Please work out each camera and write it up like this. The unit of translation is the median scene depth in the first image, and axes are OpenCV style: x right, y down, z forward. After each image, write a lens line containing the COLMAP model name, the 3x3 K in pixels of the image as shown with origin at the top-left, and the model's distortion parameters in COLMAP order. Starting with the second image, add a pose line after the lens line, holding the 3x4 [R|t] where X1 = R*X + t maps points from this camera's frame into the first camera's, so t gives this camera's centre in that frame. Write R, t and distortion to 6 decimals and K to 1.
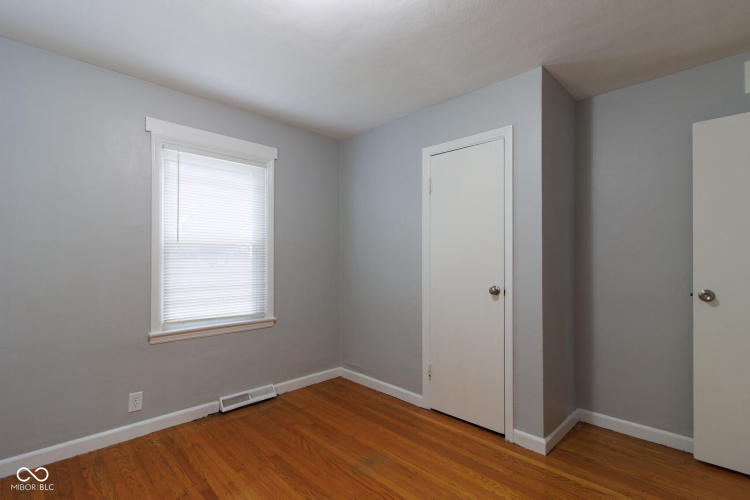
lens RADIAL K [[350.1, 0, 379.4], [0, 350.1, 258.1], [0, 0, 1]] dist [0.001321, 0.000077]
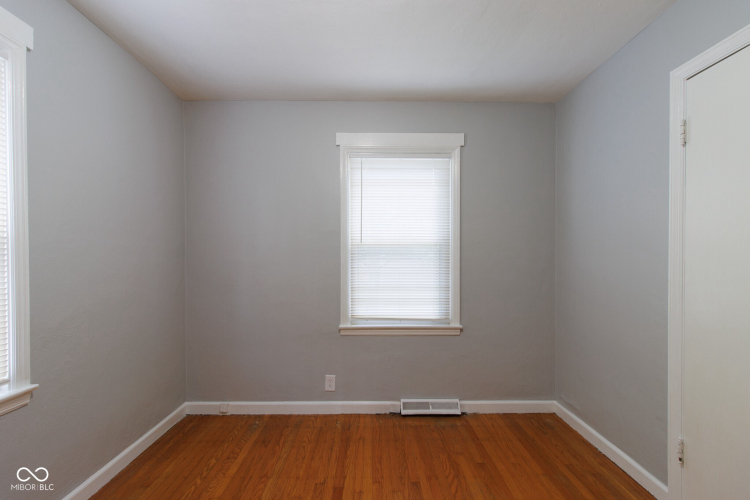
lens RADIAL K [[356.2, 0, 374.0], [0, 356.2, 263.6], [0, 0, 1]] dist [-0.000302, -0.000566]
pose [[0.716254, 0.007169, -0.697803, 0.201635], [0.001588, 0.999928, 0.011903, 0.002380], [0.697838, -0.009634, 0.716191, 0.237606]]
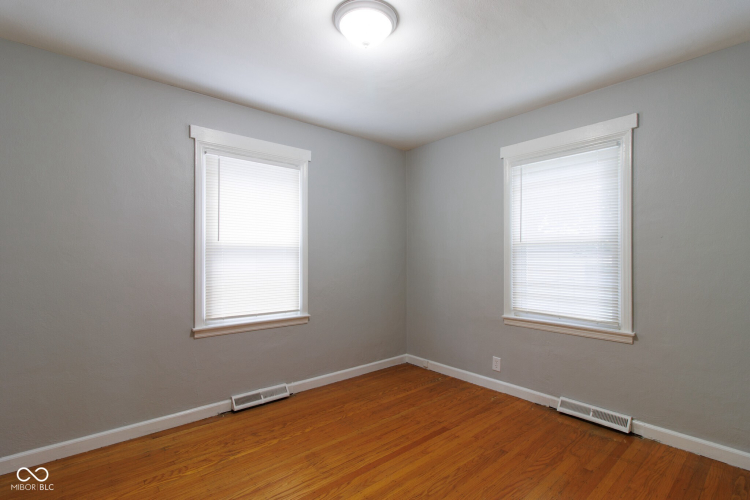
lens RADIAL K [[350.1, 0, 379.4], [0, 350.1, 258.1], [0, 0, 1]] dist [0.001321, 0.000077]
pose [[-0.066759, -0.001137, -0.997769, 0.601663], [-0.000624, 0.999999, -0.001098, 0.006769], [0.997769, 0.000549, -0.066759, 0.578664]]
